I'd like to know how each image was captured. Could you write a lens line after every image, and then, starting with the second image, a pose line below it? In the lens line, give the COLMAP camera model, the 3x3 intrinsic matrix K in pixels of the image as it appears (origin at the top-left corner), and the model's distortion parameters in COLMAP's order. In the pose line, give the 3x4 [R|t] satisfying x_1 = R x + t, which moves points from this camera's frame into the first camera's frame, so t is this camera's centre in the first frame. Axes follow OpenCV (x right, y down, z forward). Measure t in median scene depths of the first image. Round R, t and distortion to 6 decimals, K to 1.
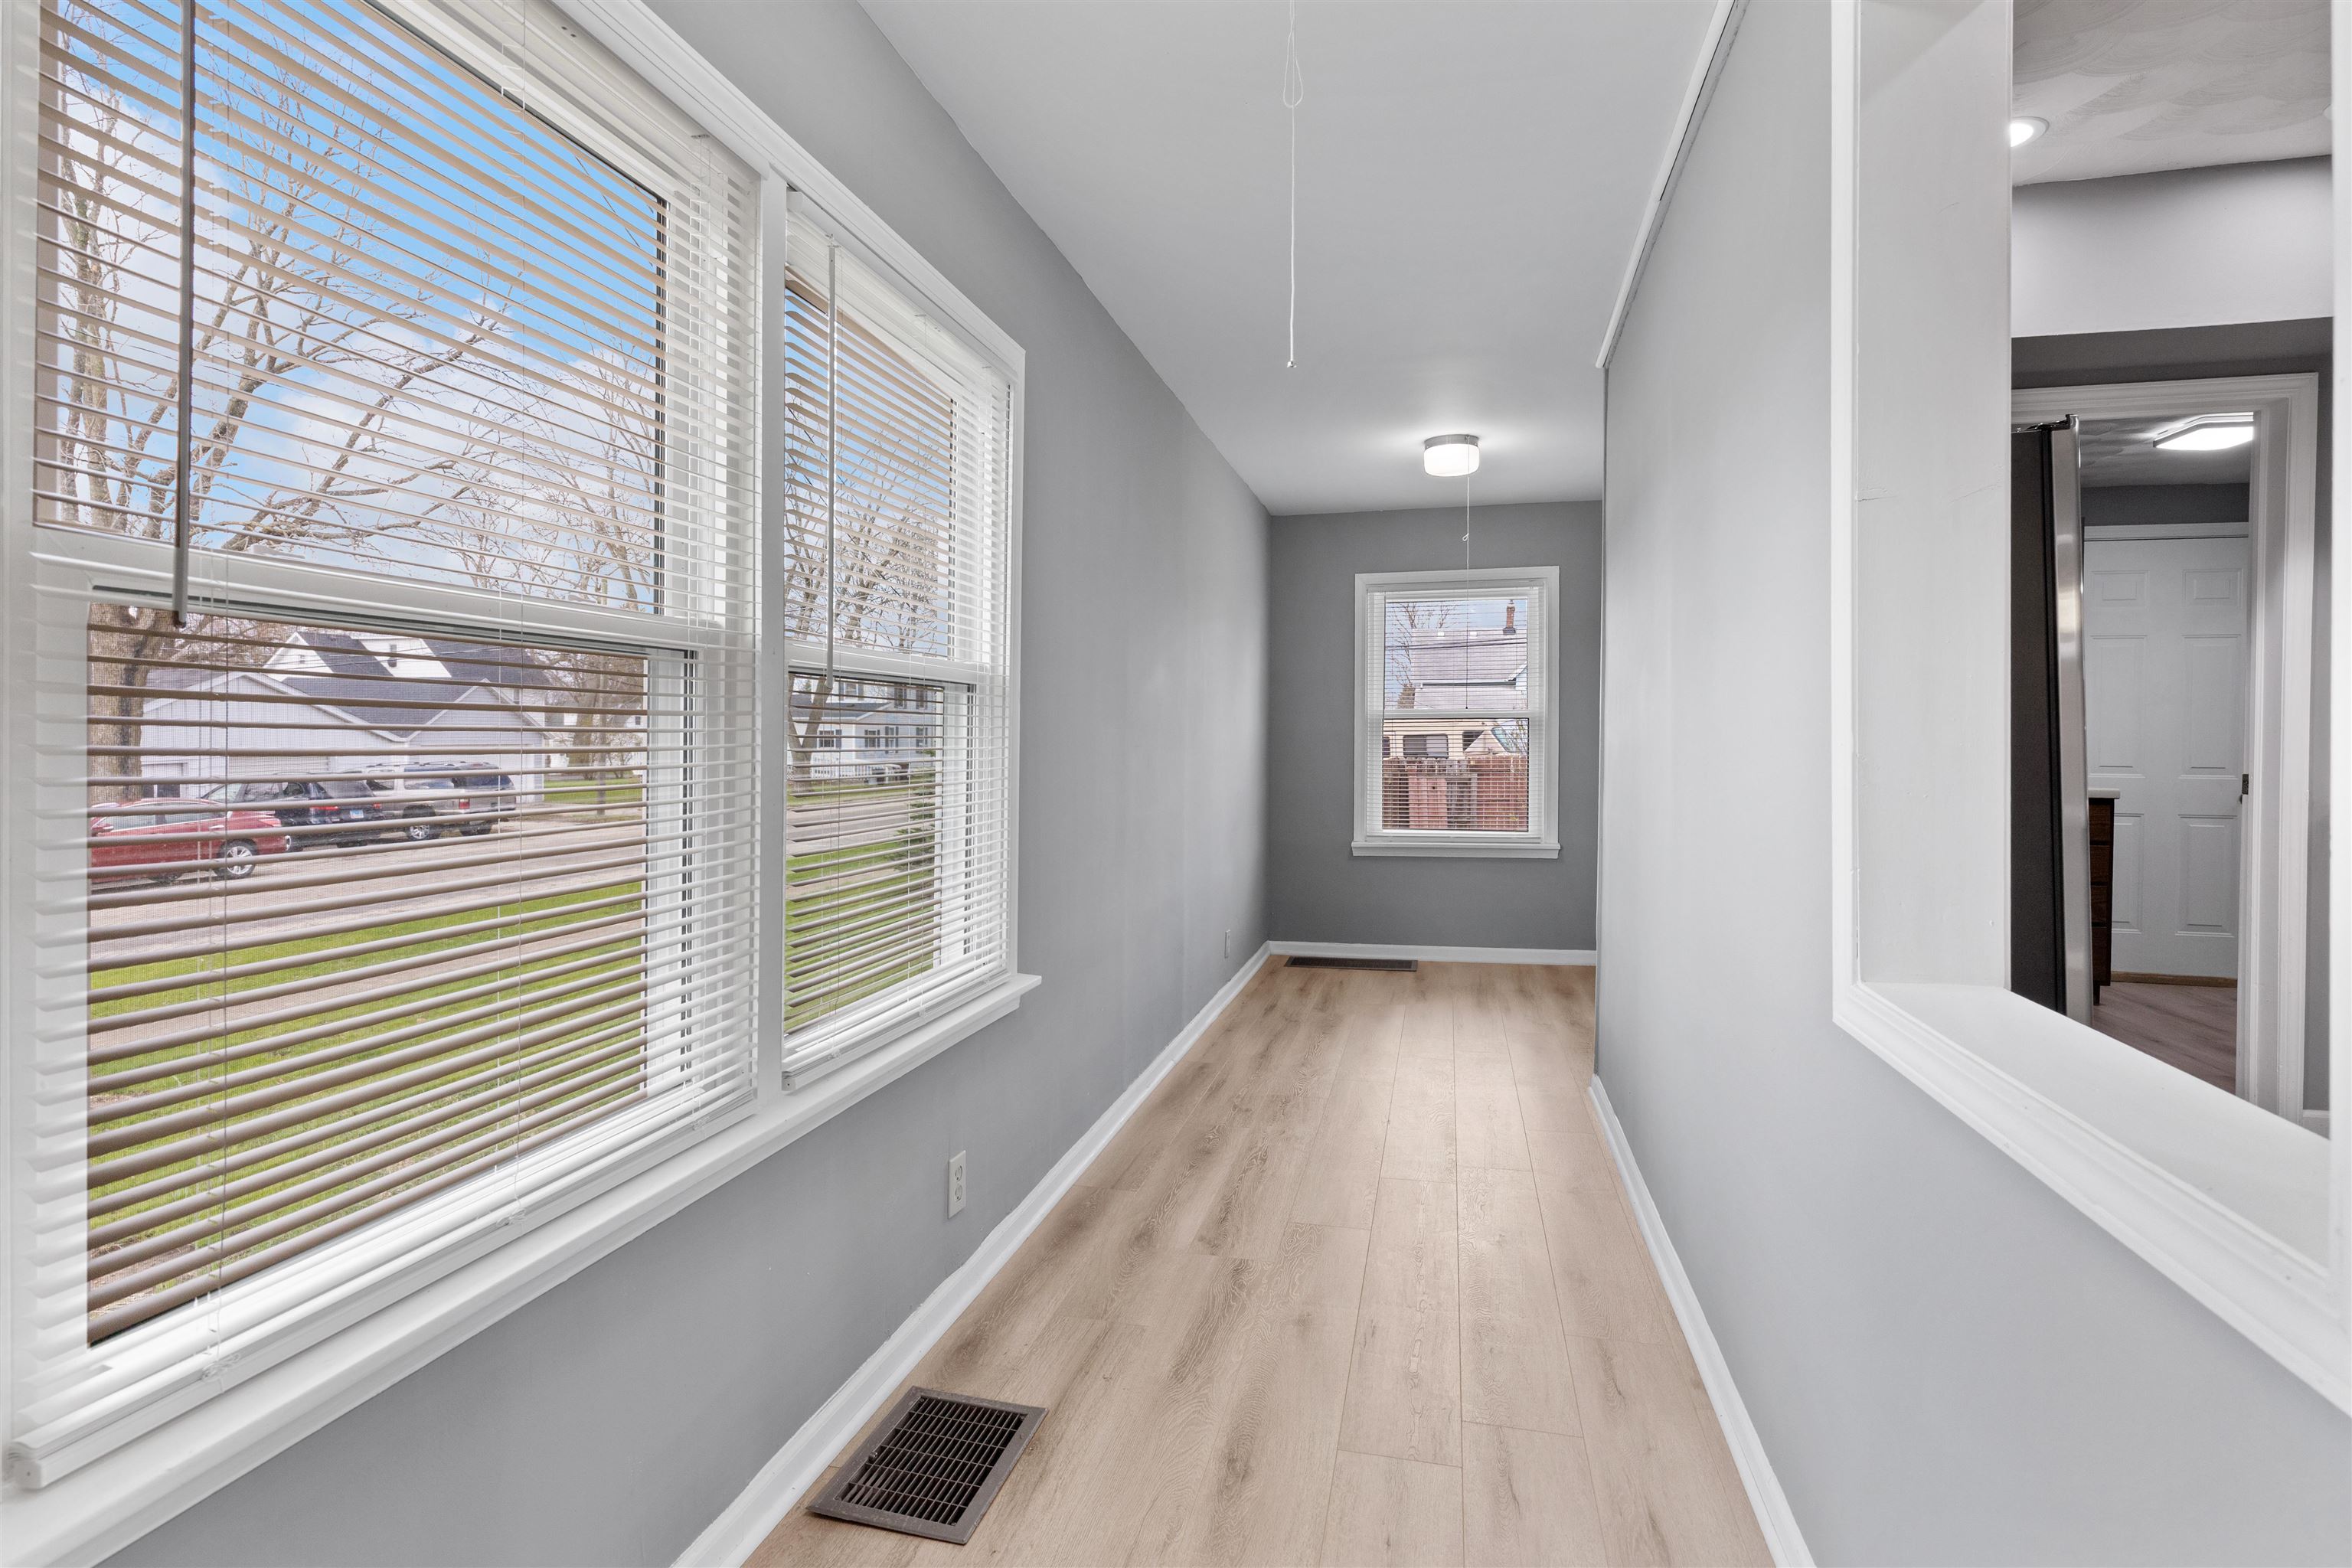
lens RADIAL K [[1158.7, 0, 1169.6], [0, 1158.7, 749.6], [0, 0, 1]] dist [-0.004737, -0.000667]
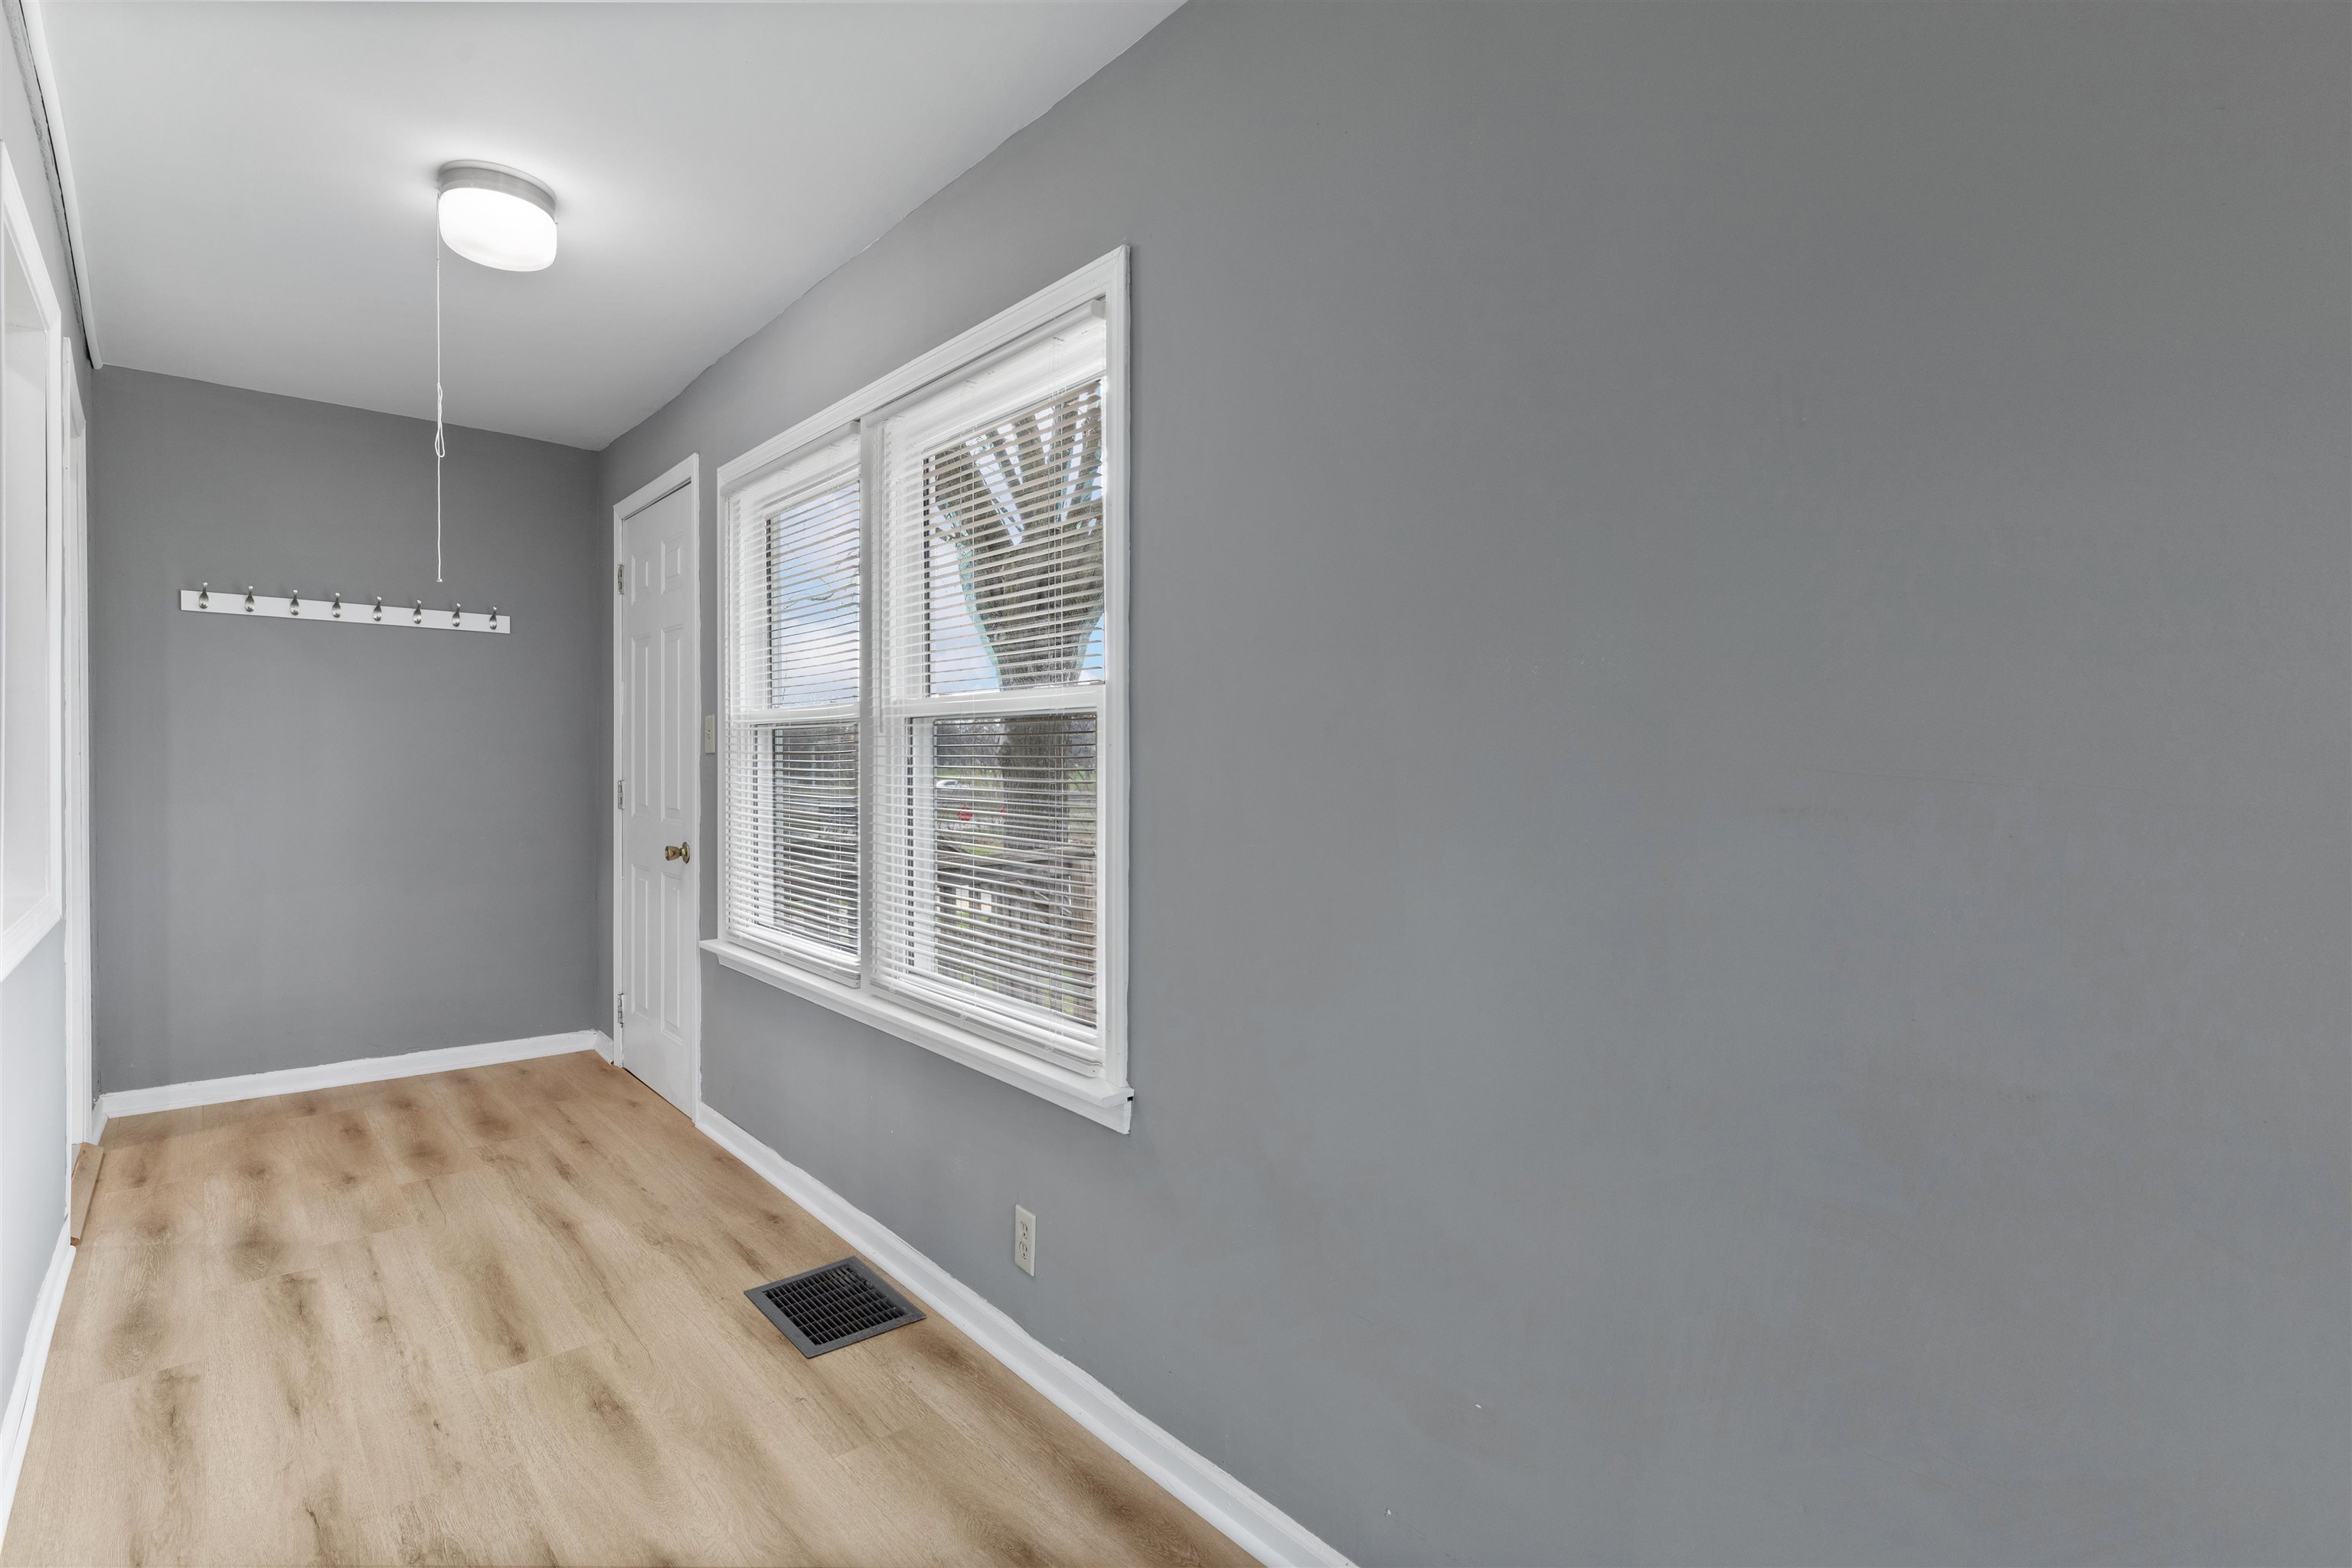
lens RADIAL K [[1158.7, 0, 1169.6], [0, 1158.7, 749.6], [0, 0, 1]] dist [-0.004737, -0.000667]
pose [[-0.590861, -0.005694, -0.806753, 0.591673], [-0.013717, 0.999901, 0.002989, -0.030090], [0.806657, 0.012833, -0.590881, 1.917015]]
